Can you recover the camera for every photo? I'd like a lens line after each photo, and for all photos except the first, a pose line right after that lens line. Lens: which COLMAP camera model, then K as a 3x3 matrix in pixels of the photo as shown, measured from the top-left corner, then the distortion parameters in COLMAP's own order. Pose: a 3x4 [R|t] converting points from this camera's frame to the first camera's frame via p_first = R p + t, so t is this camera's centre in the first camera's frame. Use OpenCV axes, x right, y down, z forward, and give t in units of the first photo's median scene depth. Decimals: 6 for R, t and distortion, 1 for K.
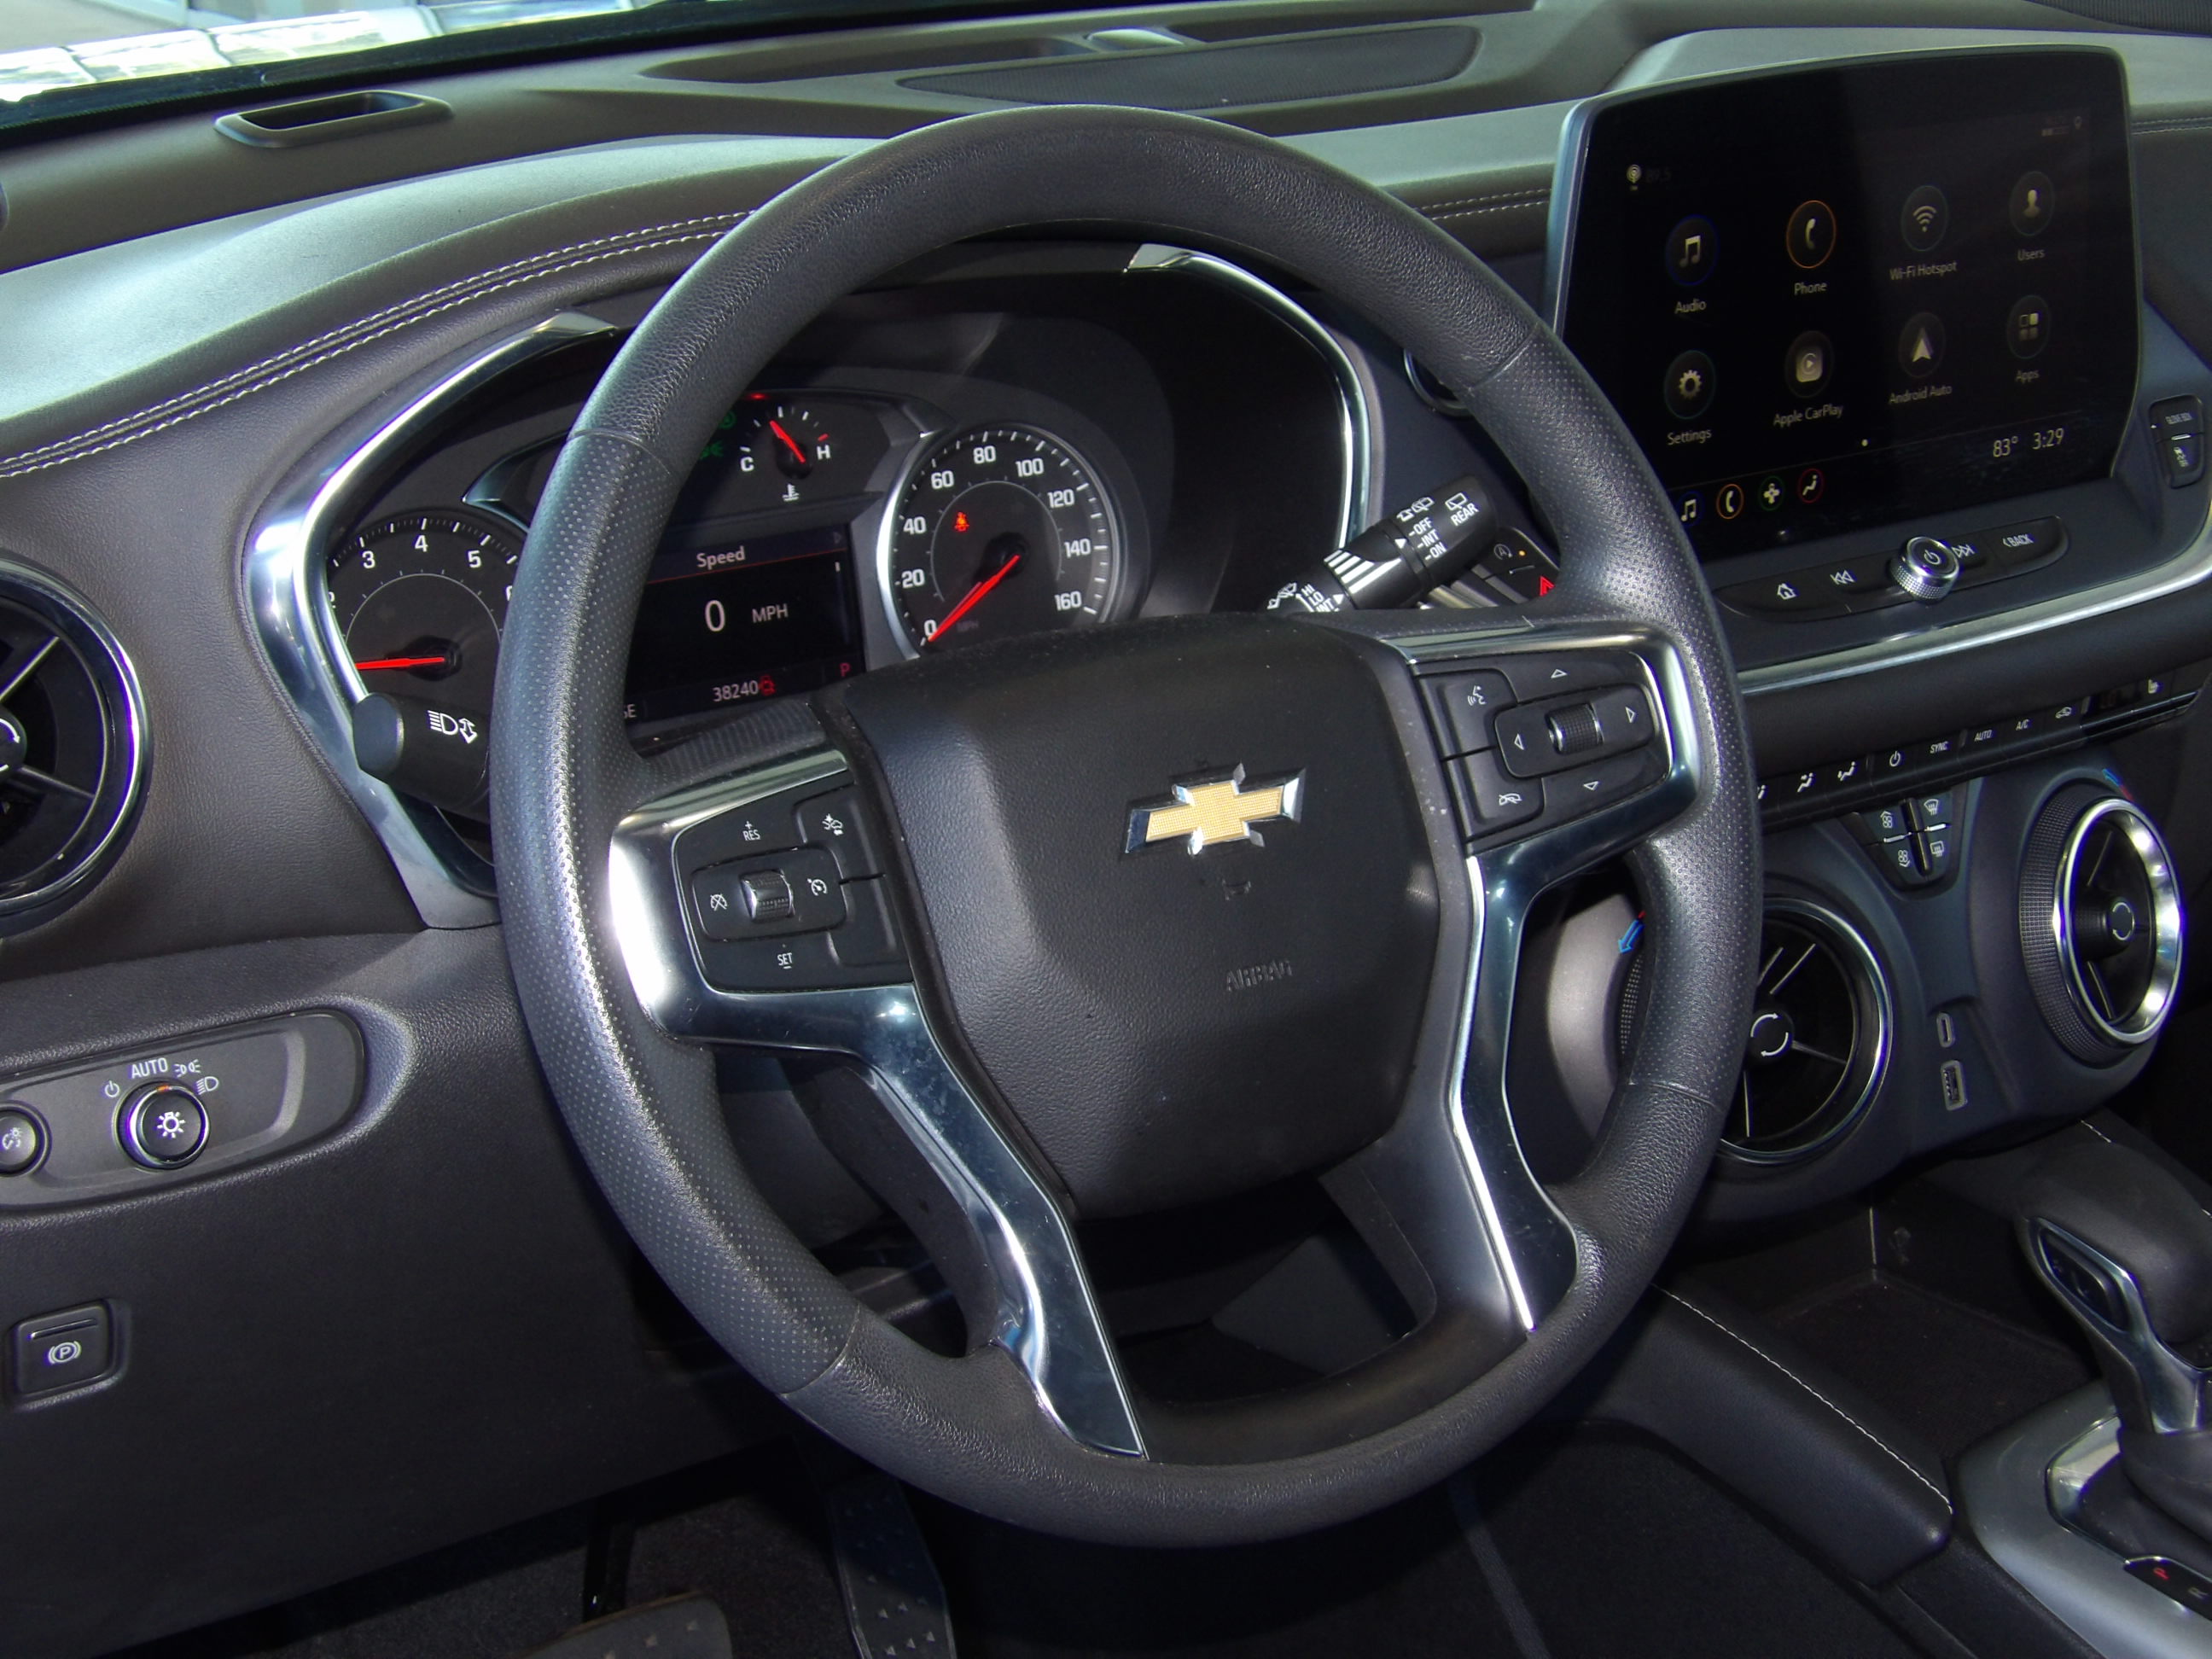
lens RADIAL K [[3379.2, 0, 1042.1], [0, 3379.2, 803.5], [0, 0, 1]] dist [-0.041942, 0.000000]
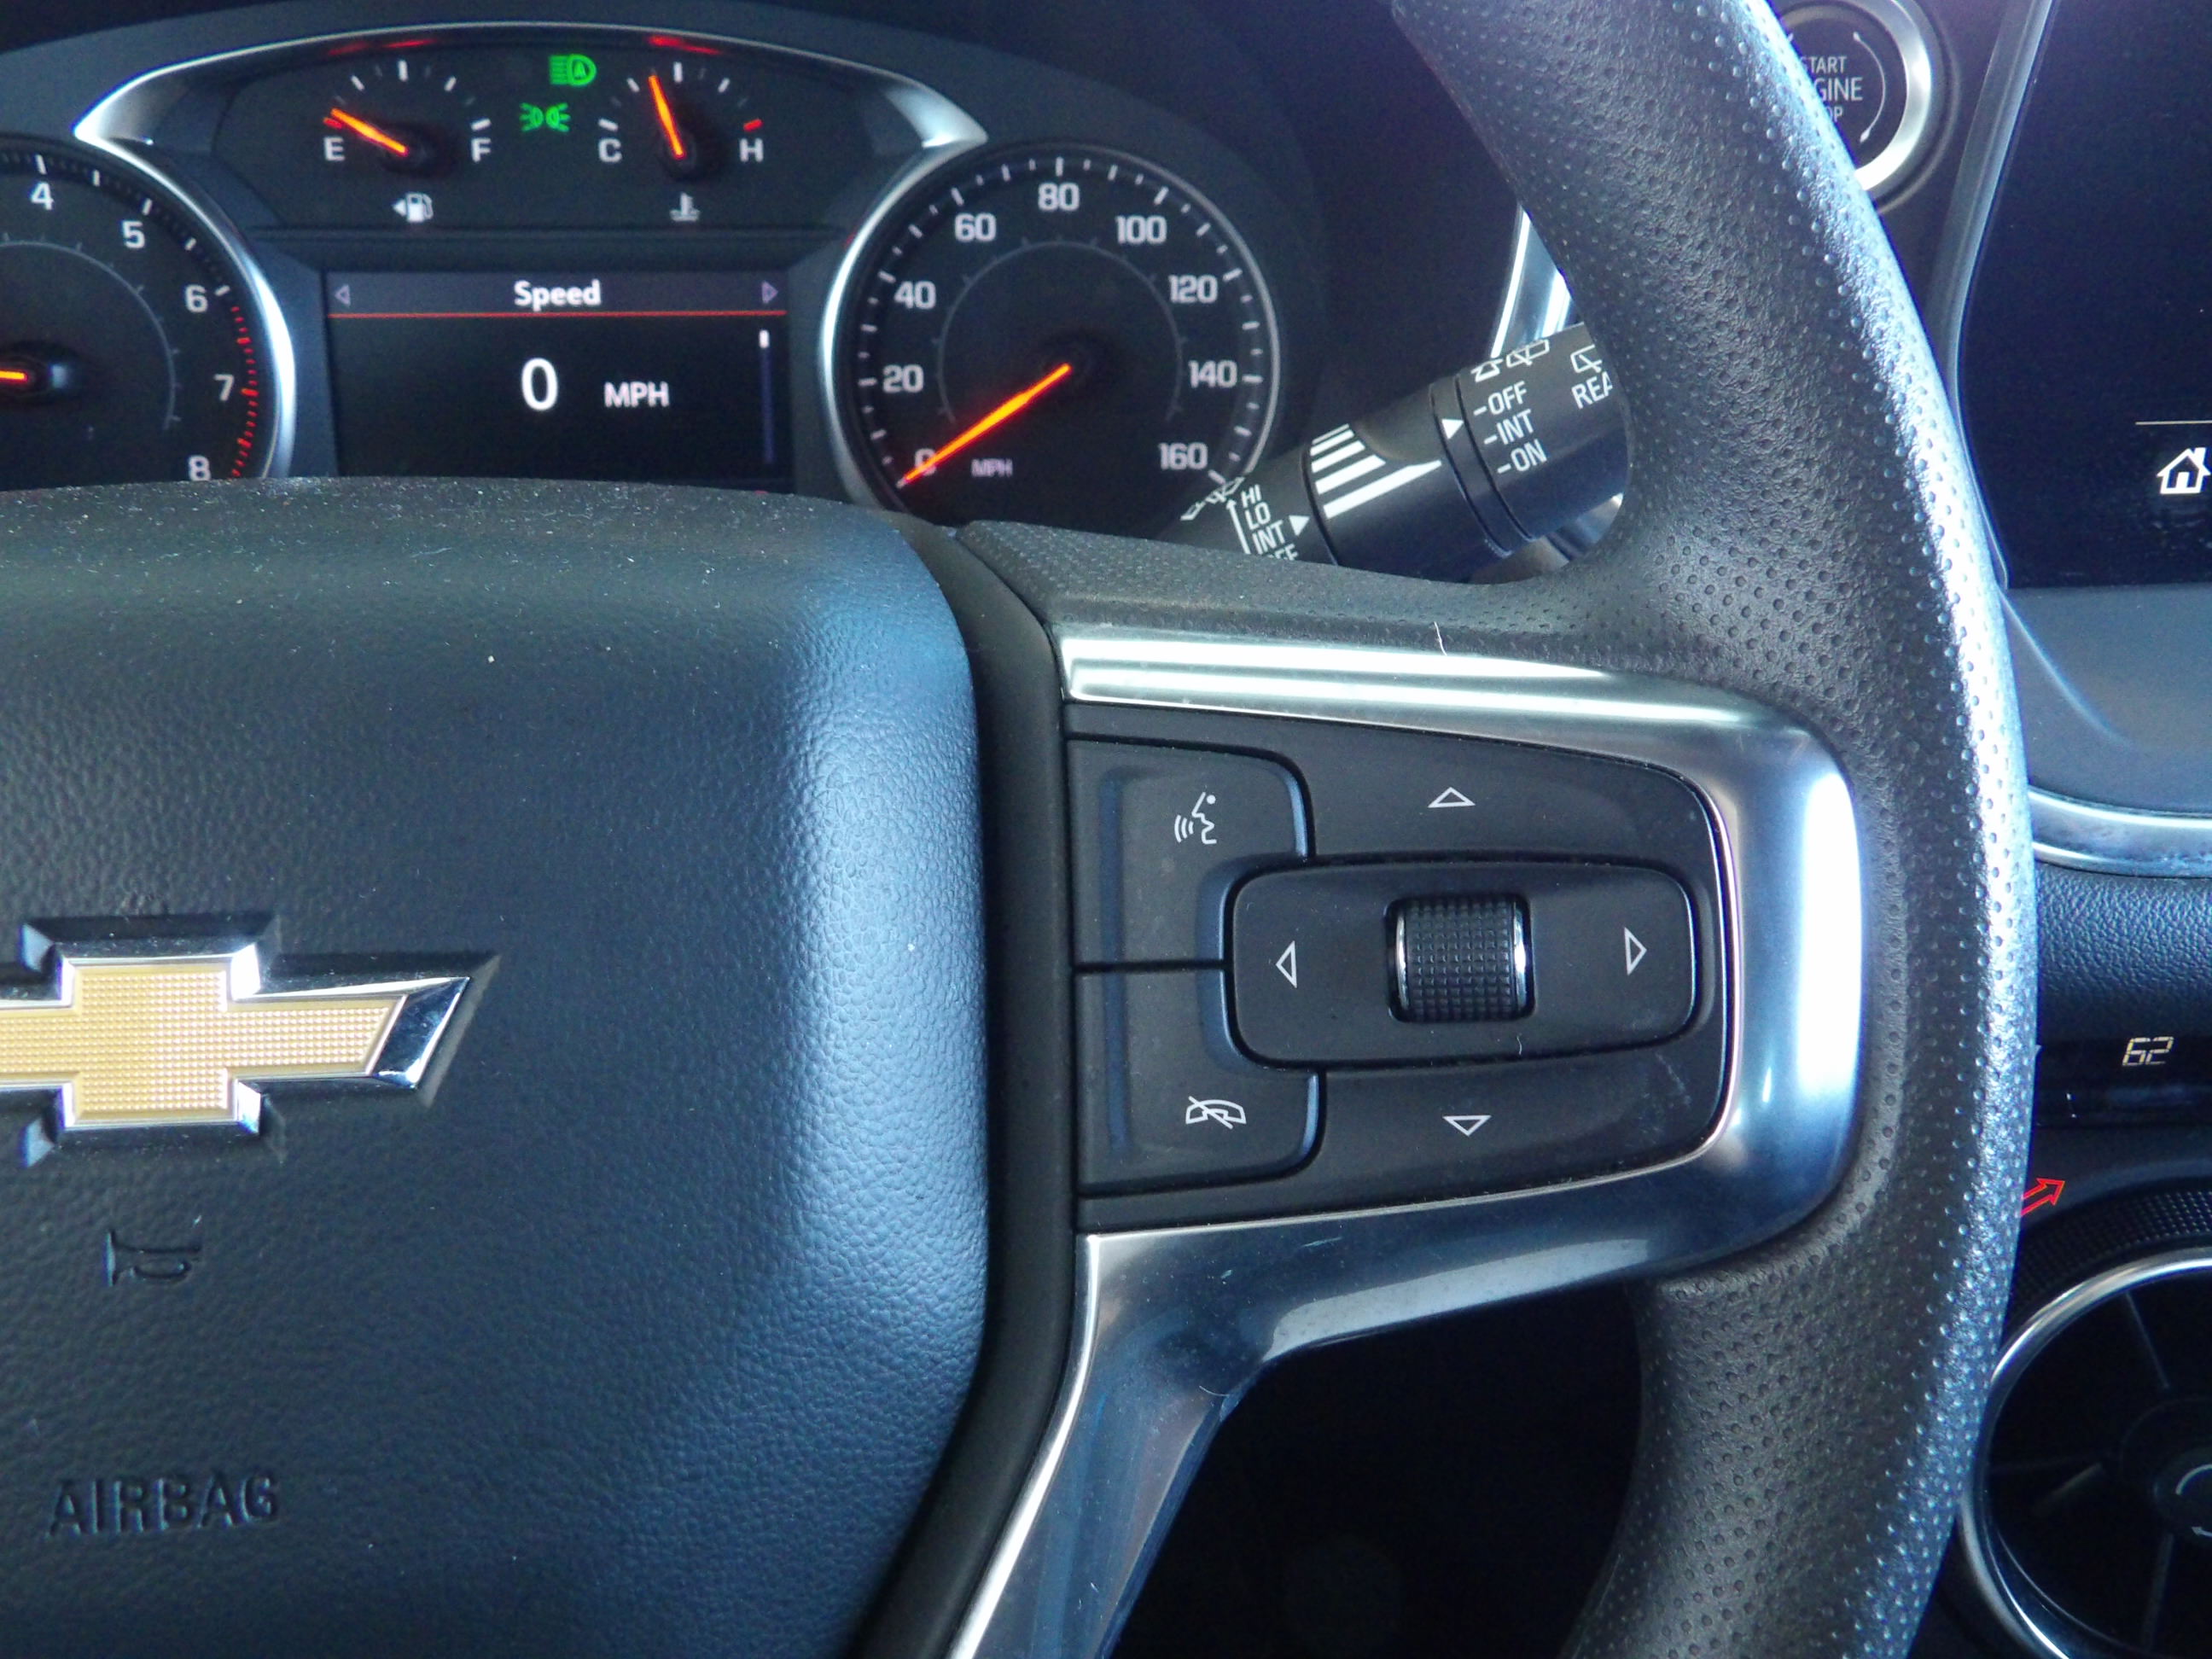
lens RADIAL K [[2151.9, 0, 1110.1], [0, 2151.9, 823.7], [0, 0, 1]] dist [0.003186, 0.000000]
pose [[0.880011, 0.231195, -0.414886, 0.182796], [-0.175734, 0.970031, 0.167801, -0.059495], [0.441247, -0.074757, 0.894267, 0.641717]]
